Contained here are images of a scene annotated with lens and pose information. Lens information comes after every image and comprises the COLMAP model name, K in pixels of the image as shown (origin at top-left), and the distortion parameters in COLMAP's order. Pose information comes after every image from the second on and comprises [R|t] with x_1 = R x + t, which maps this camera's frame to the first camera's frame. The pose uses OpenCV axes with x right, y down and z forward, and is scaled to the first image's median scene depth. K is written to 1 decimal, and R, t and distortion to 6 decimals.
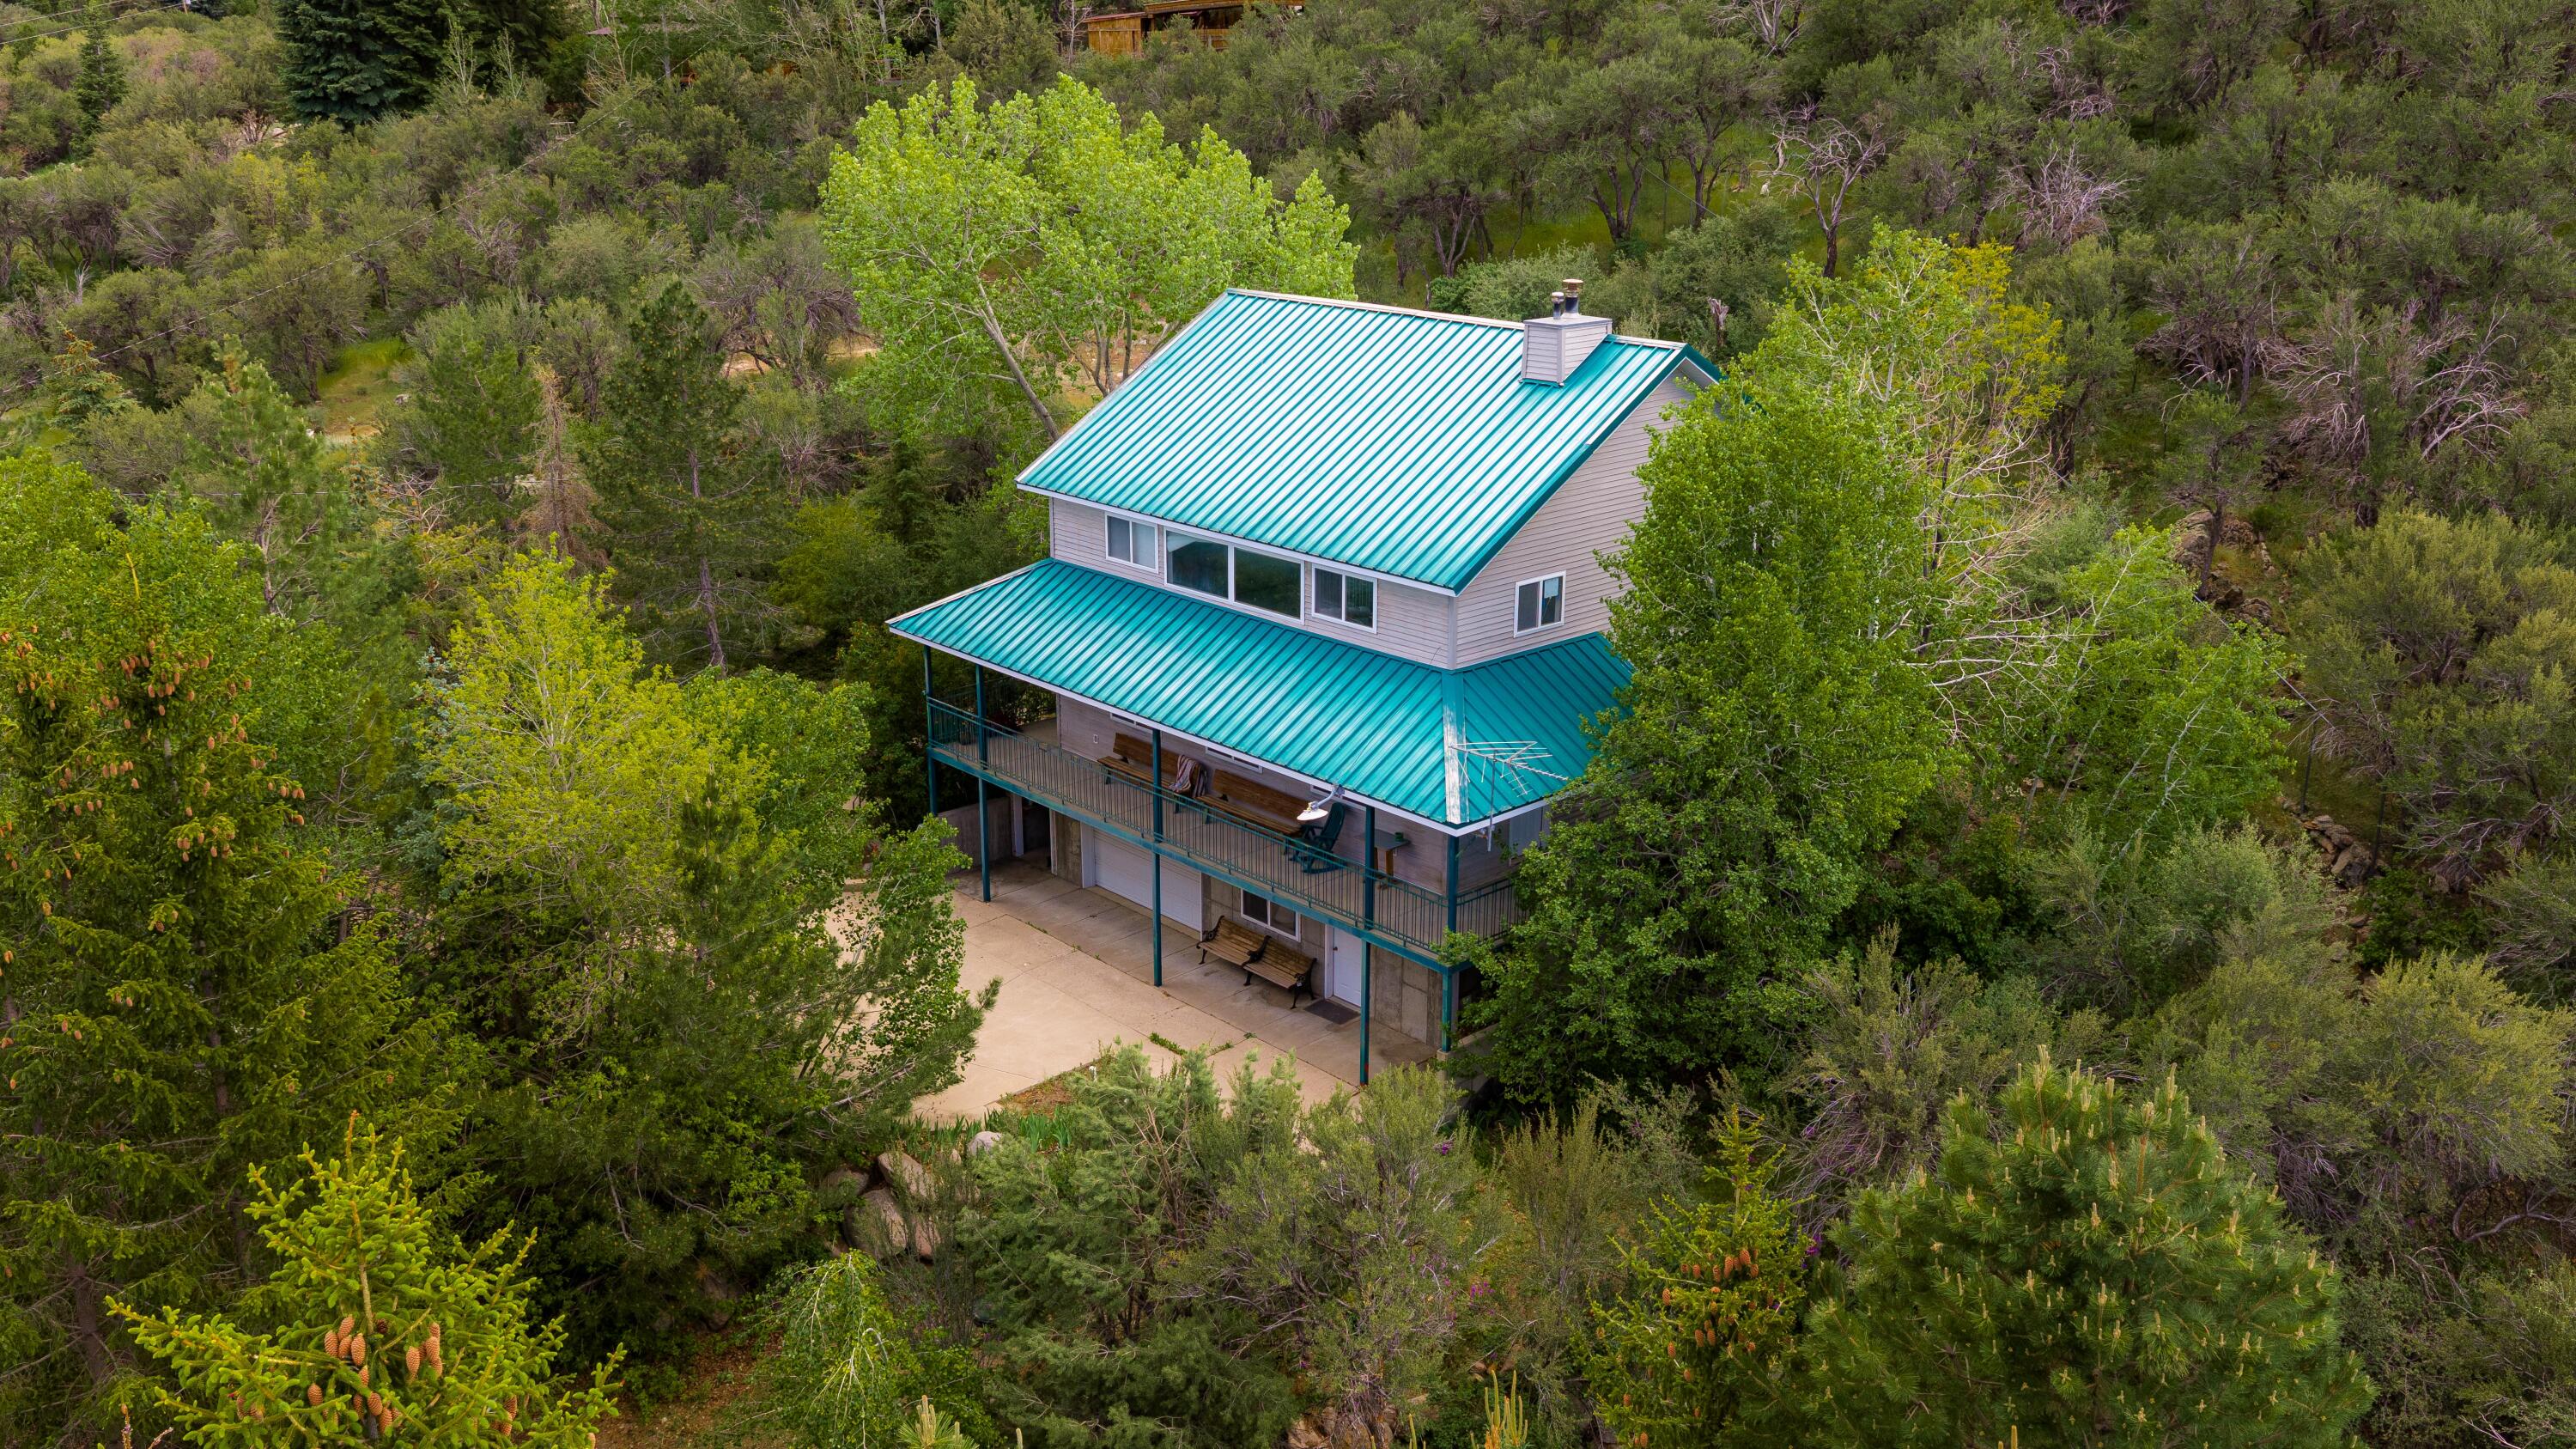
lens RADIAL K [[2087.5, 0, 1288.3], [0, 2087.5, 733.4], [0, 0, 1]] dist [0.008521, -0.005712]
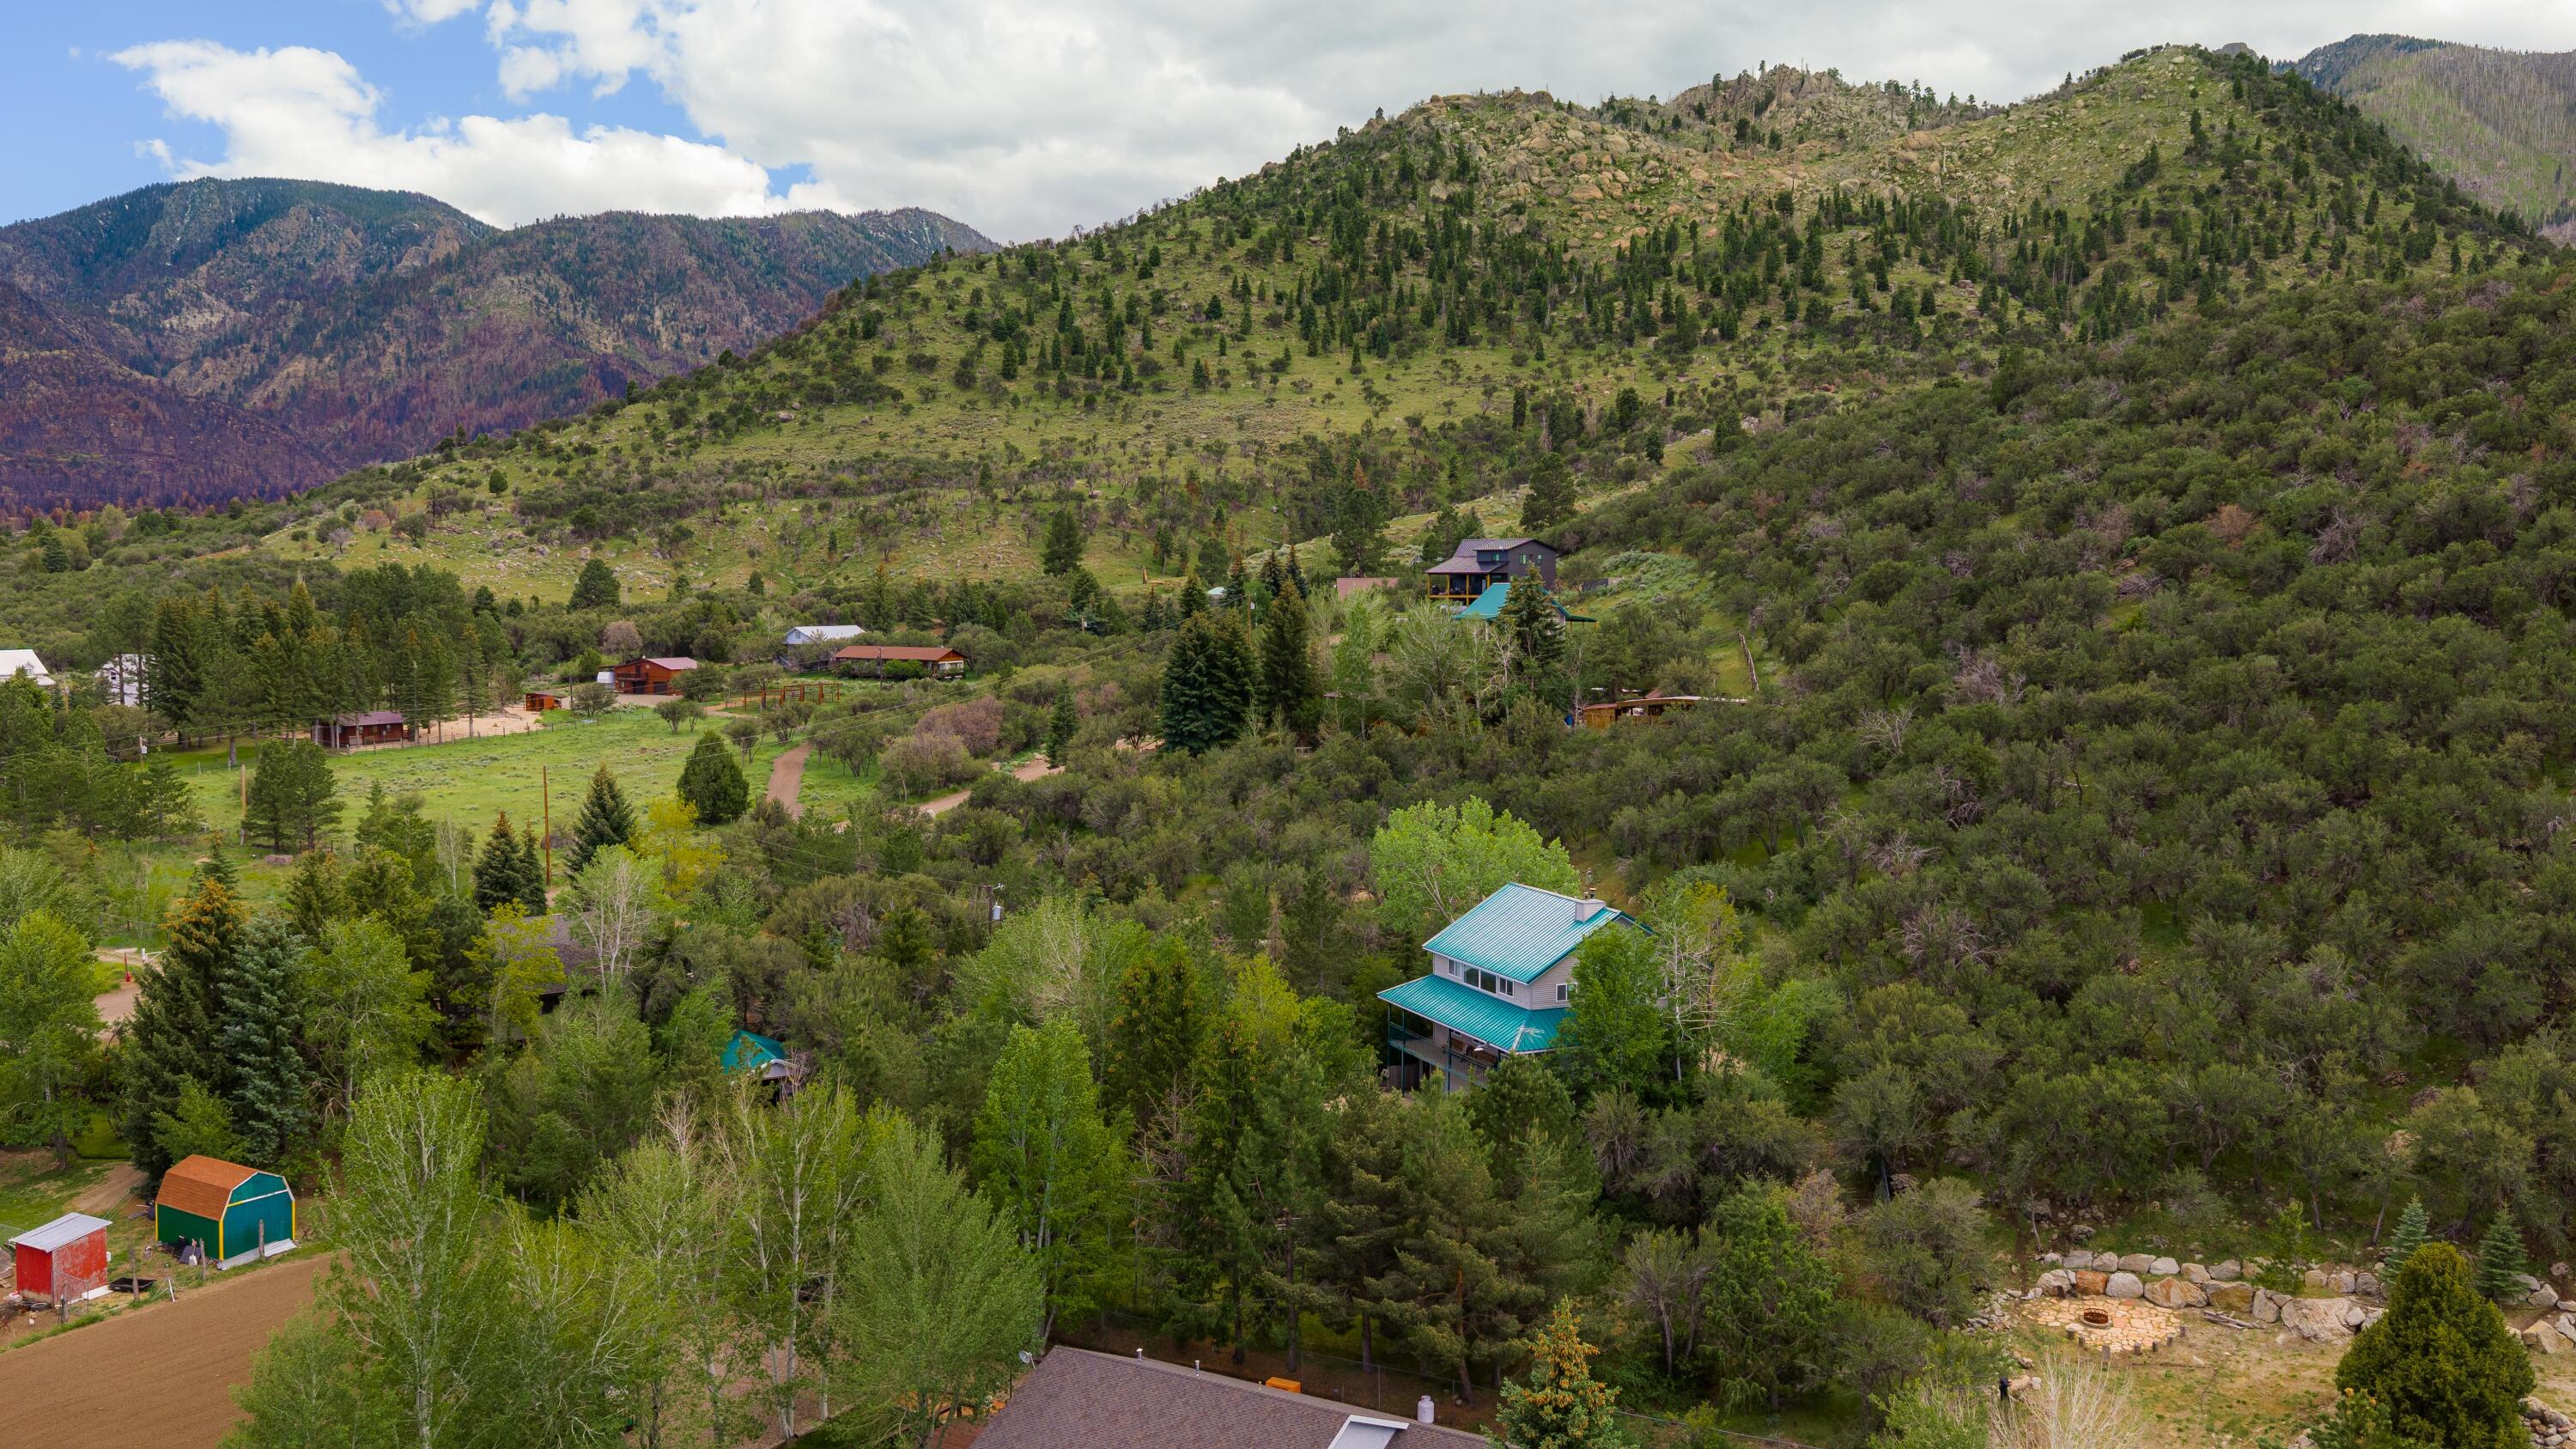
lens RADIAL K [[2087.5, 0, 1290.6], [0, 2087.5, 721.0], [0, 0, 1]] dist [0.008521, -0.005712]
pose [[0.942279, 0.018390, -0.334325, 0.481420], [-0.100434, 0.968037, -0.229820, 0.189686], [0.319412, 0.250132, 0.914007, -1.296046]]
